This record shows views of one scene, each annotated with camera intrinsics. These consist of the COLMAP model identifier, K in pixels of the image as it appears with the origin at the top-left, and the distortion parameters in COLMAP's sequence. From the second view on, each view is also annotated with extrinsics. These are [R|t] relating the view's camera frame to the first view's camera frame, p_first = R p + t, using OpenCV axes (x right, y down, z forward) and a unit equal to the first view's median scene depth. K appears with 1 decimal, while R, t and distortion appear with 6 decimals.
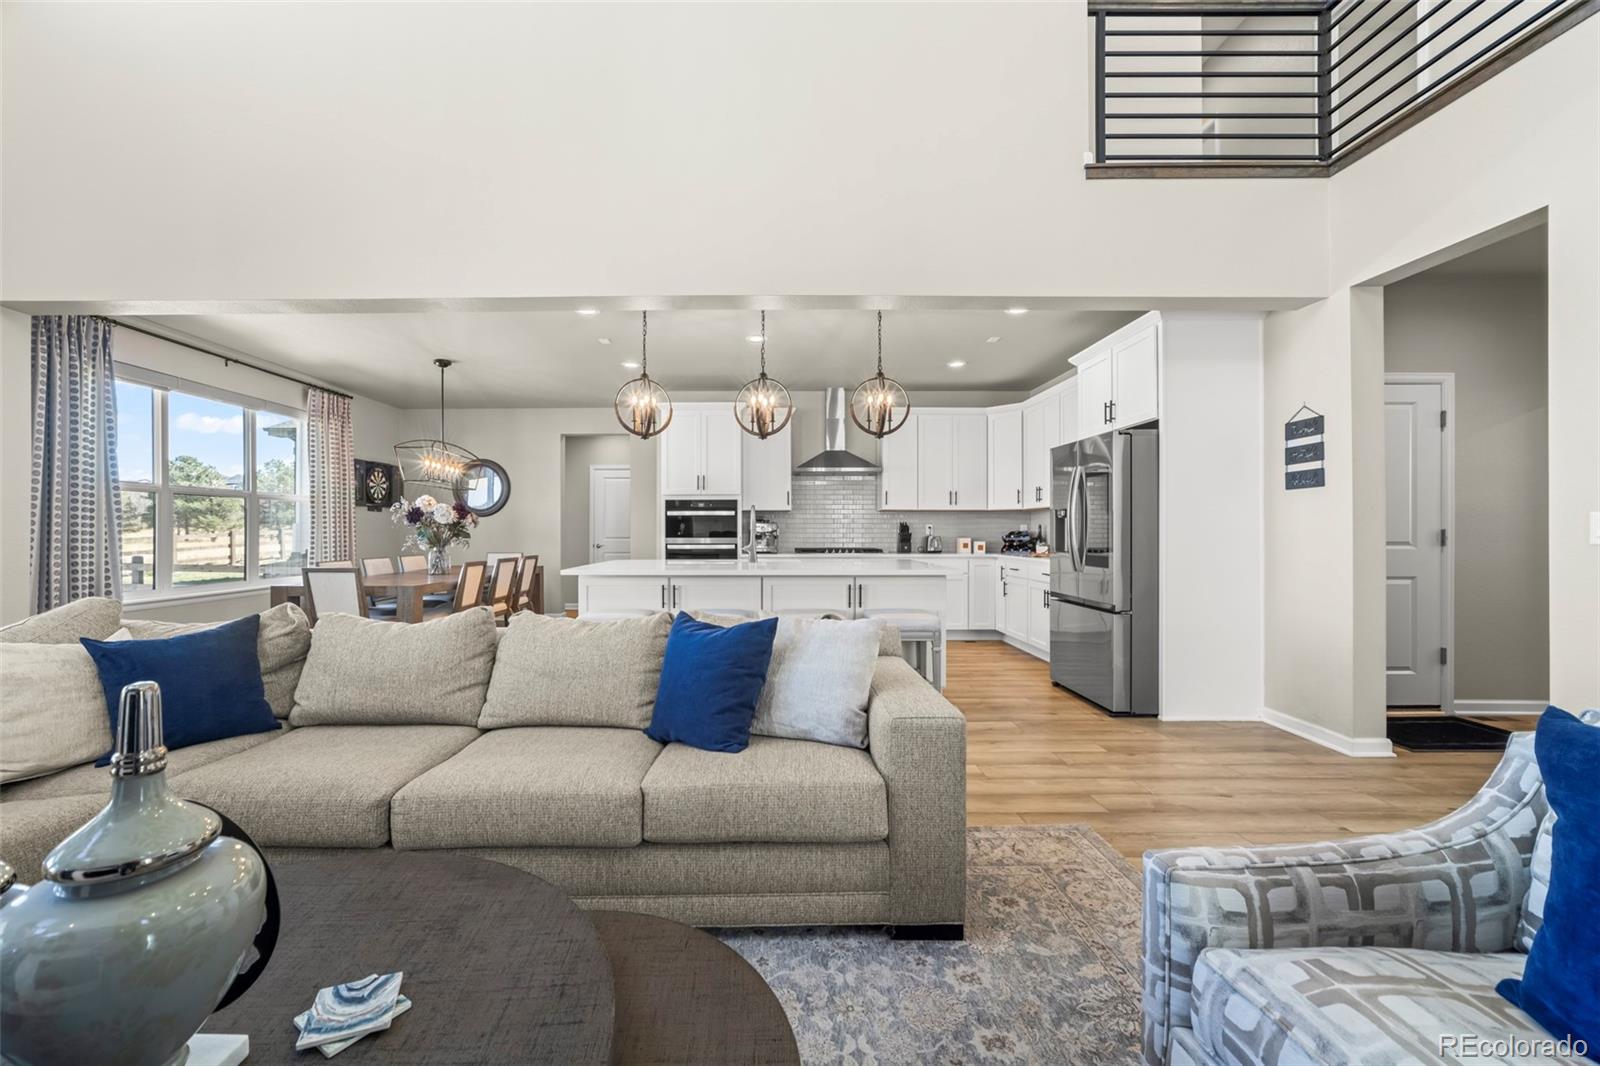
lens RADIAL K [[628.1, 0, 755.4], [0, 628.1, 523.9], [0, 0, 1]] dist [-0.017249, 0.005403]
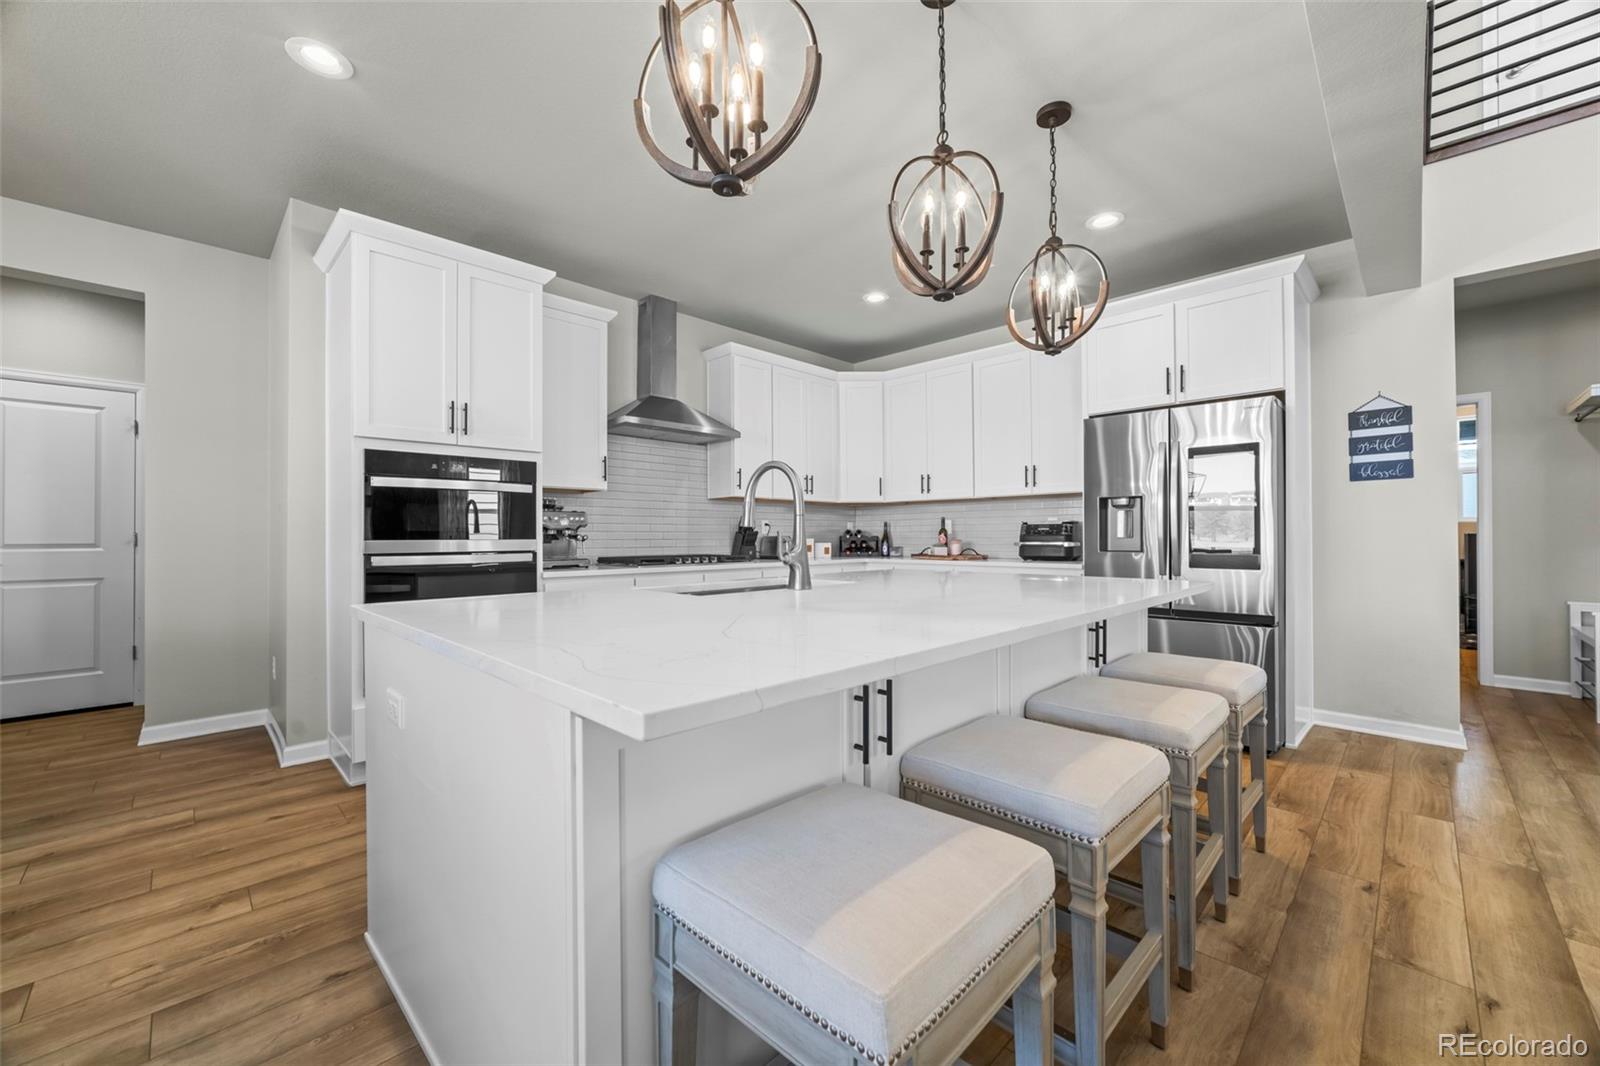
lens RADIAL K [[628.1, 0, 798.4], [0, 628.1, 531.1], [0, 0, 1]] dist [-0.017249, 0.005403]
pose [[0.696637, 0.004652, 0.717409, -0.252864], [-0.005001, 0.999986, -0.001628, 0.016535], [-0.717407, -0.002454, 0.696650, 0.540209]]
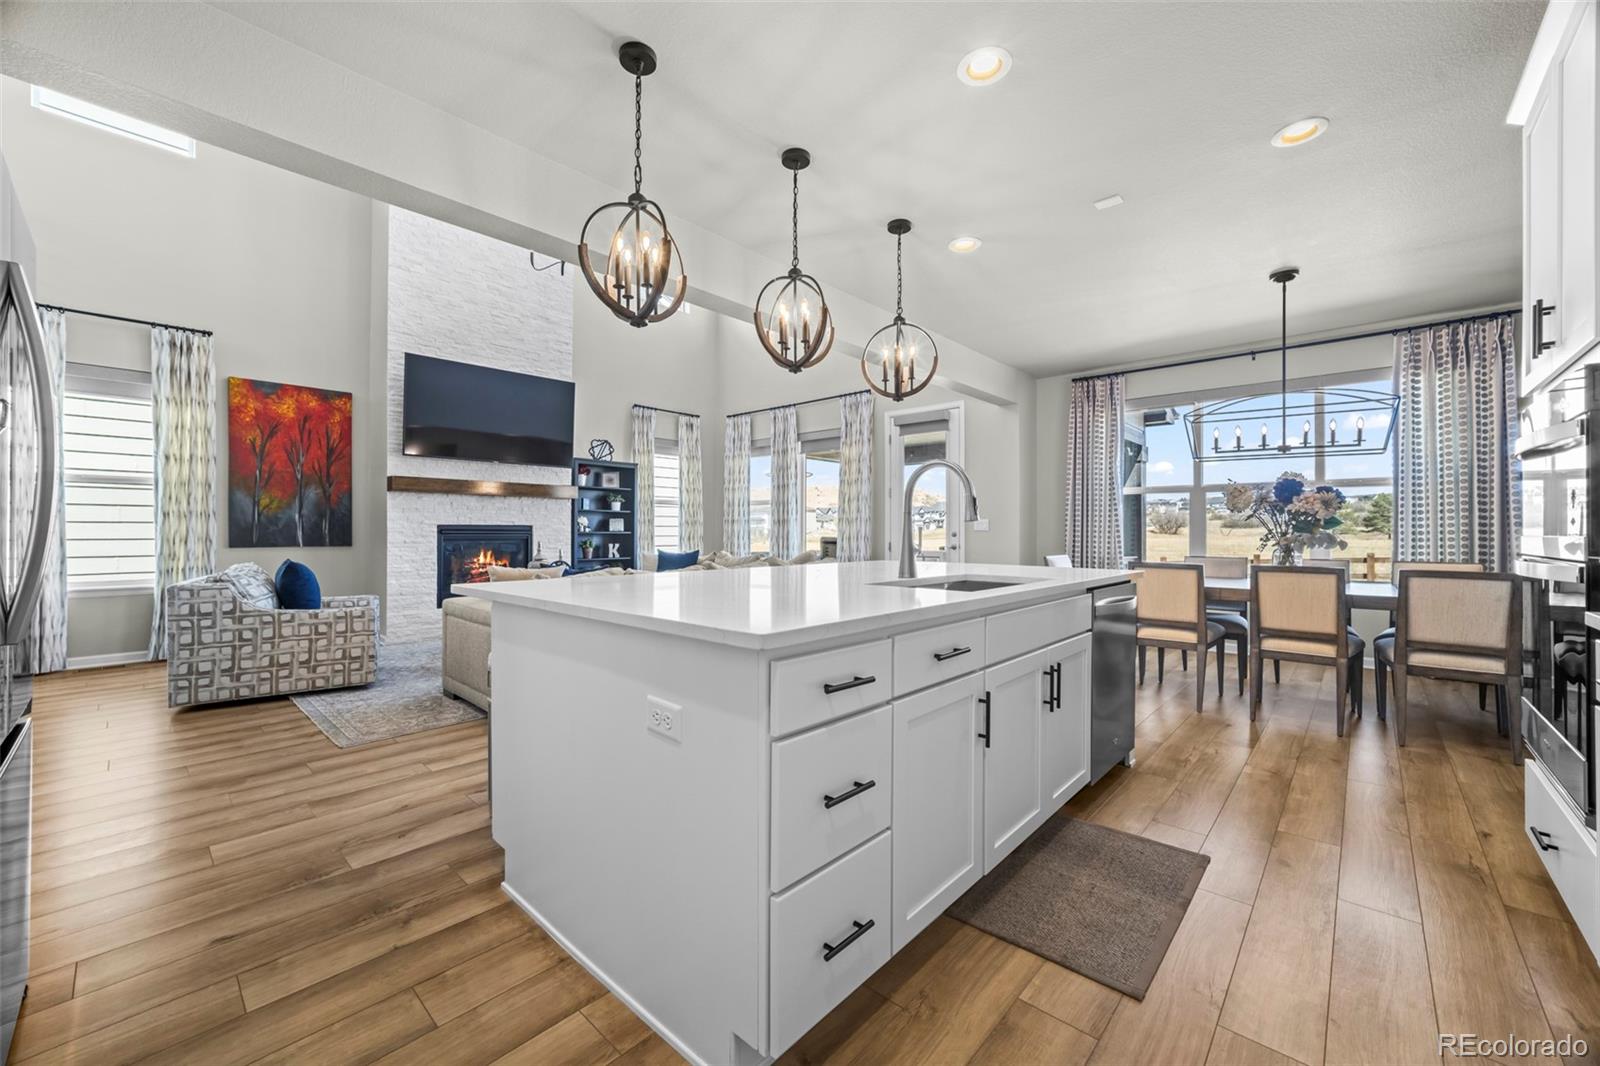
lens RADIAL K [[628.1, 0, 802.9], [0, 628.1, 532.0], [0, 0, 1]] dist [-0.017249, 0.005403]
pose [[-0.664467, 0.000972, -0.747317, 0.337688], [0.006727, 0.999966, -0.004681, 0.020541], [0.747287, -0.008137, -0.664451, 0.996298]]
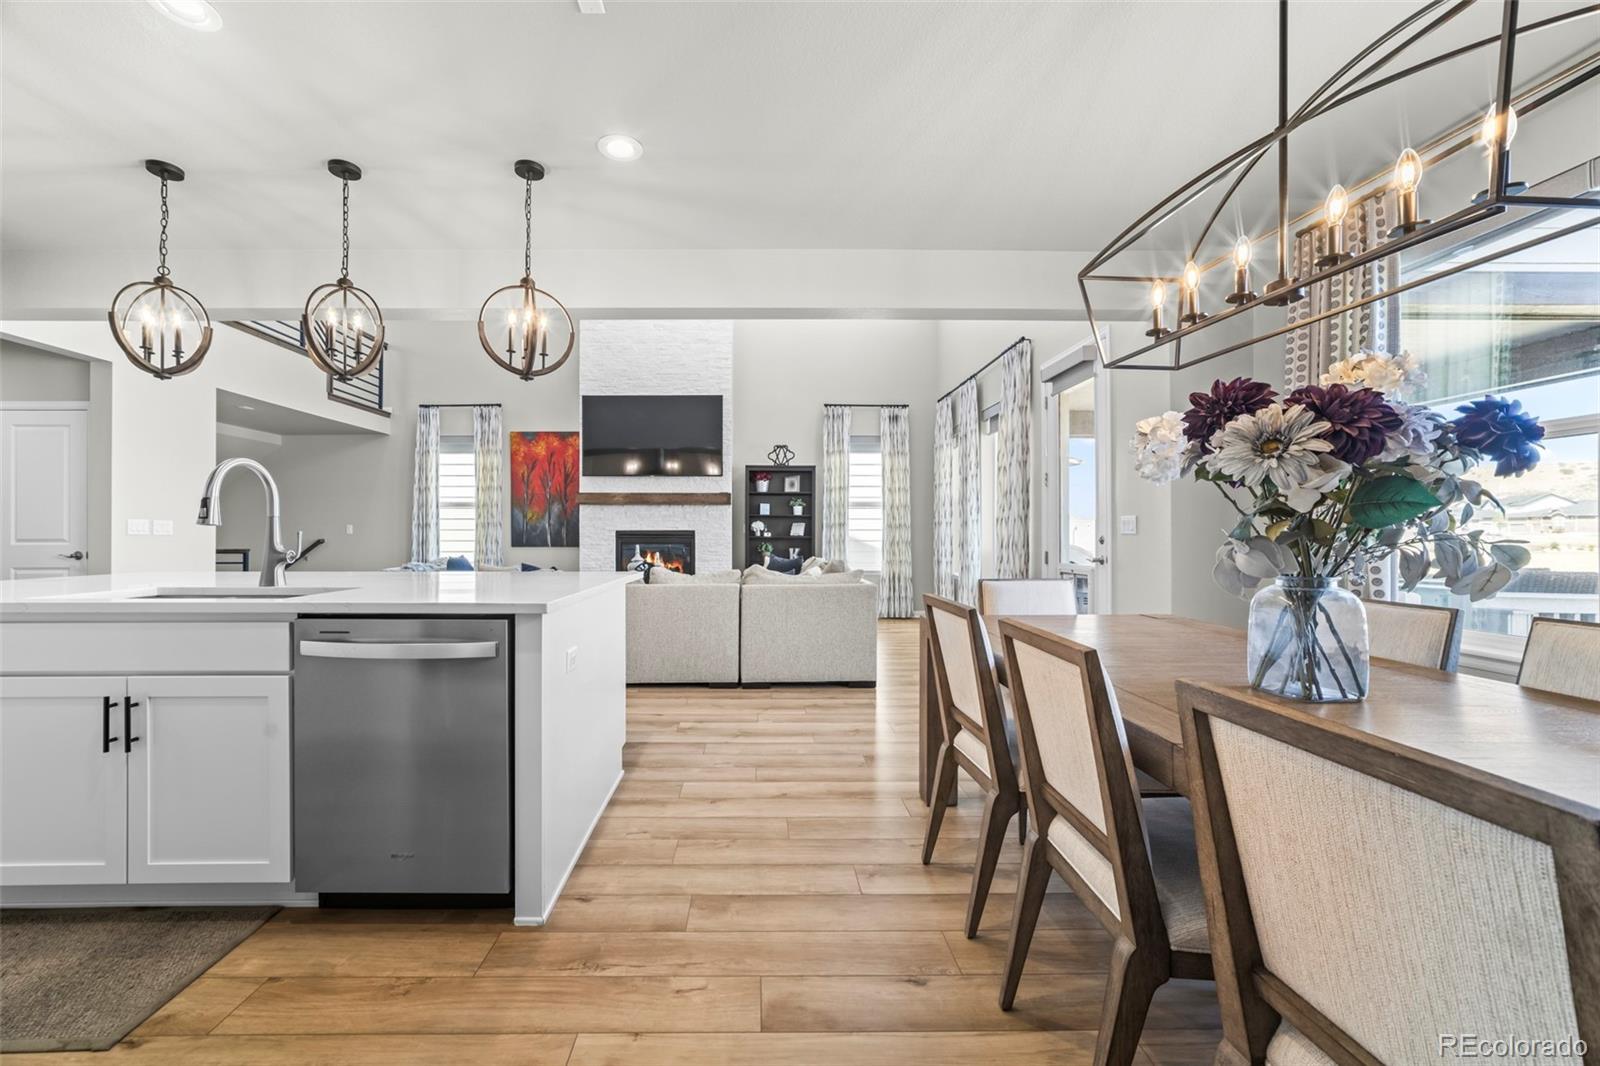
lens RADIAL K [[628.1, 0, 769.4], [0, 628.1, 524.3], [0, 0, 1]] dist [-0.017249, 0.005403]
pose [[-0.999533, 0.002291, -0.030457, -0.274599], [0.003137, 0.999610, -0.027748, 0.023294], [0.030381, -0.027831, -0.999151, 1.127468]]
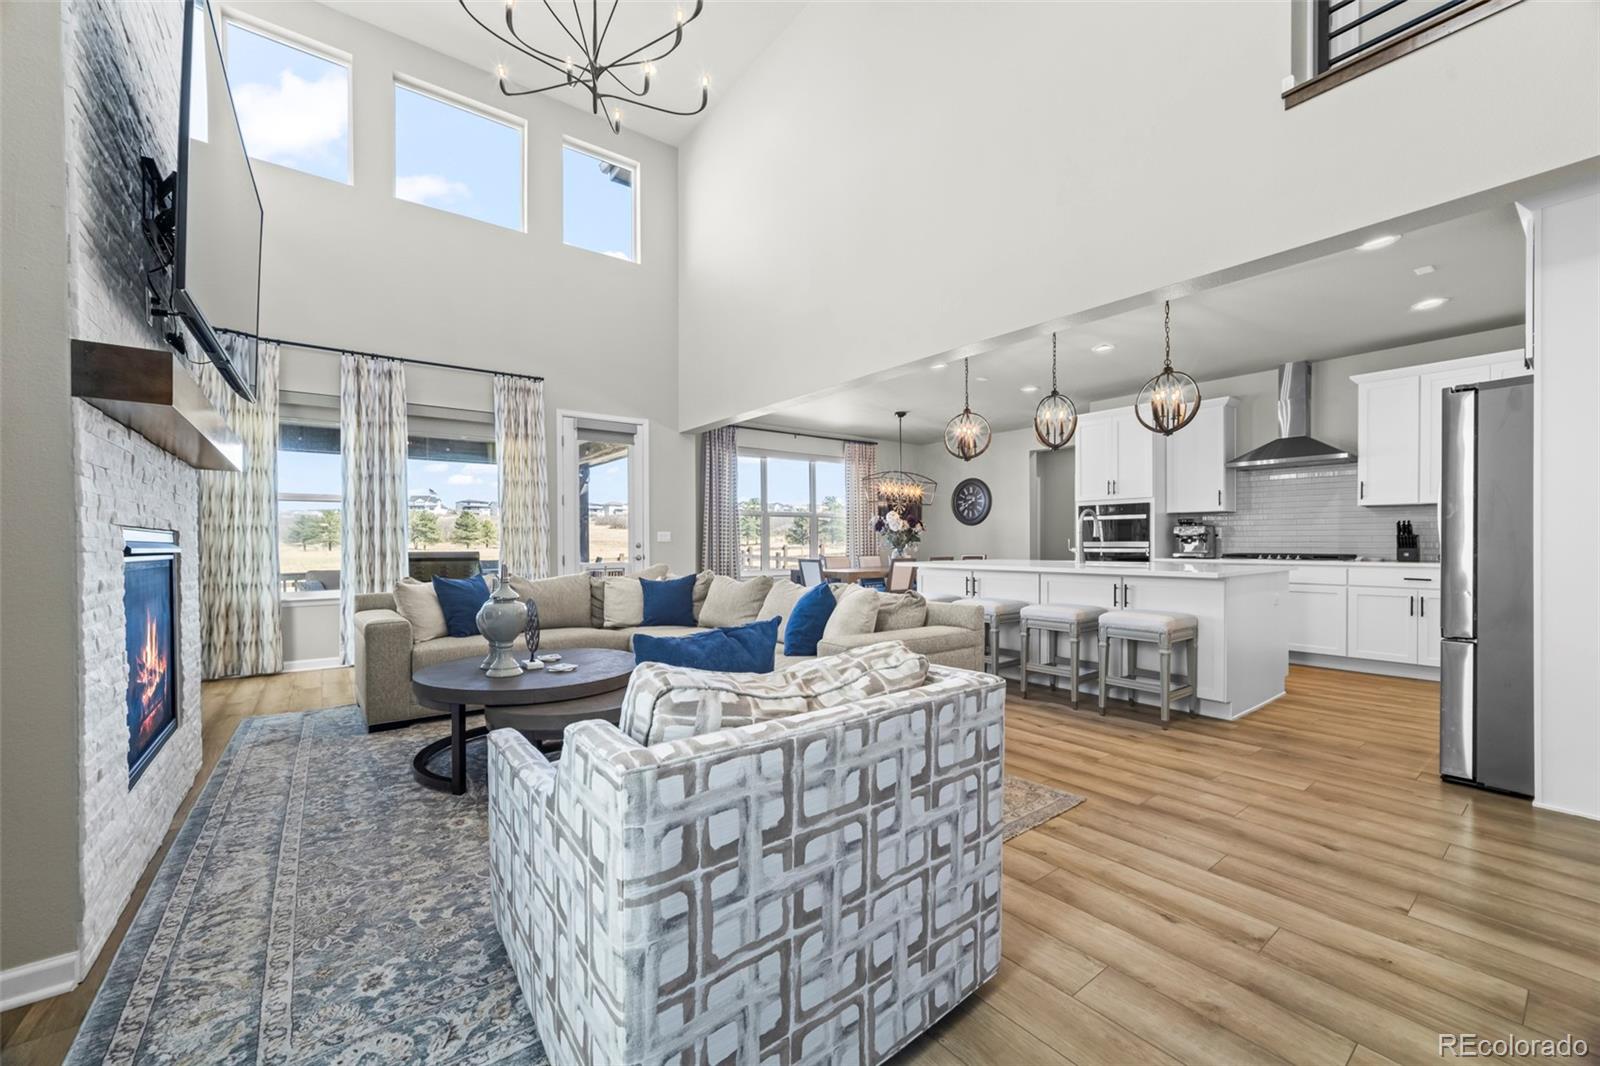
lens RADIAL K [[628.1, 0, 804.5], [0, 628.1, 546.8], [0, 0, 1]] dist [-0.017249, 0.005403]
pose [[0.620132, 0.005620, -0.784478, 0.425086], [0.013892, 0.999739, 0.018145, 0.005579], [0.784375, -0.022150, 0.619892, -0.021603]]
